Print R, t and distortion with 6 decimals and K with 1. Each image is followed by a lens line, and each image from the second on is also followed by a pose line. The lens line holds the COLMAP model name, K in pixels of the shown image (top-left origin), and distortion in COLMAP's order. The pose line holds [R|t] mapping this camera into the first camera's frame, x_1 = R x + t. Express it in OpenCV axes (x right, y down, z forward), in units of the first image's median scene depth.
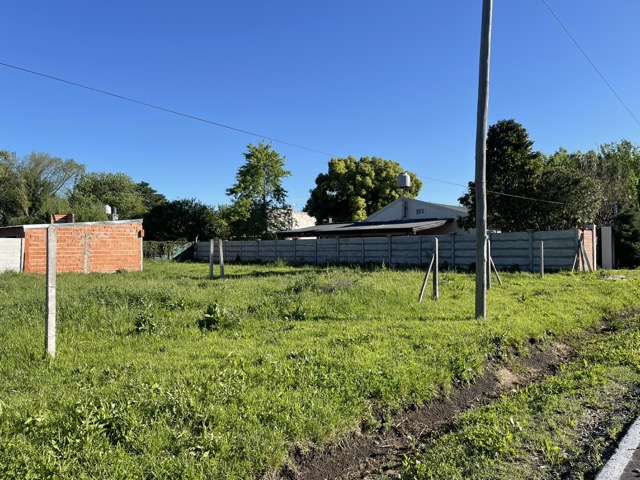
lens RADIAL K [[475.0, 0, 321.1], [0, 475.0, 239.5], [0, 0, 1]] dist [0.054502, -0.058296]
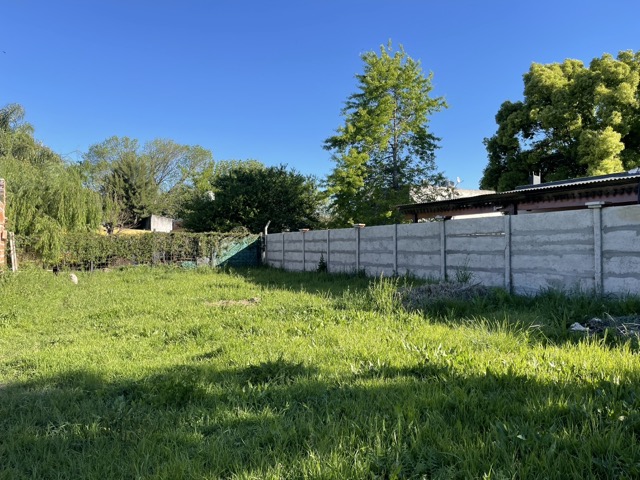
lens RADIAL K [[475.0, 0, 314.6], [0, 475.0, 236.7], [0, 0, 1]] dist [0.054502, -0.058296]
pose [[0.937435, -0.007026, -0.348090, -0.018307], [0.005990, 0.999974, -0.004051, 0.010278], [0.348109, 0.001712, 0.937452, 0.479754]]
